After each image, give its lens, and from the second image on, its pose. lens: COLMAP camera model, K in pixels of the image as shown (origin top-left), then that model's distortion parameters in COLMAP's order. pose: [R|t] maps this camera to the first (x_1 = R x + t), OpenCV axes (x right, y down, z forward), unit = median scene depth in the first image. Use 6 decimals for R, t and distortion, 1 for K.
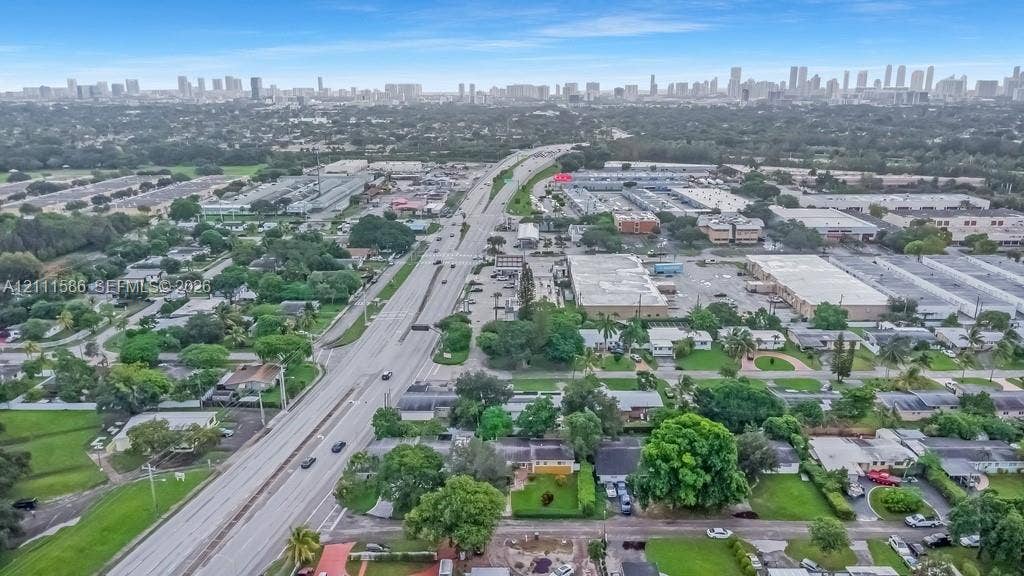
lens RADIAL K [[760.5, 0, 512.0], [0, 760.5, 288.0], [0, 0, 1]] dist [-0.023636, -0.003949]
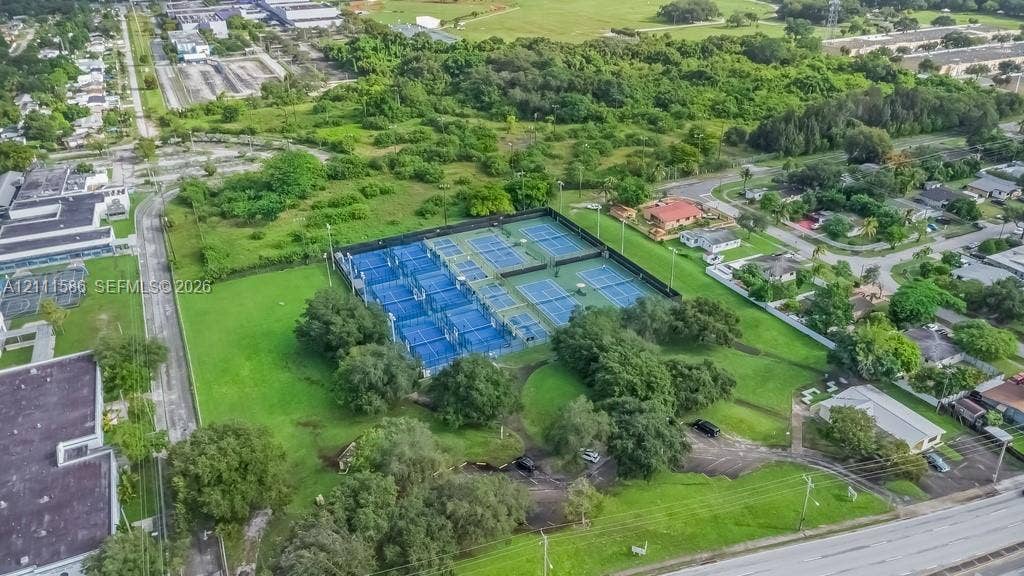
lens RADIAL K [[760.5, 0, 512.0], [0, 760.5, 288.0], [0, 0, 1]] dist [-0.023636, -0.003949]
pose [[0.448035, 0.394095, -0.802468, -0.019963], [-0.209184, 0.918893, 0.334480, -0.129065], [0.869199, 0.018005, 0.494134, 0.200146]]
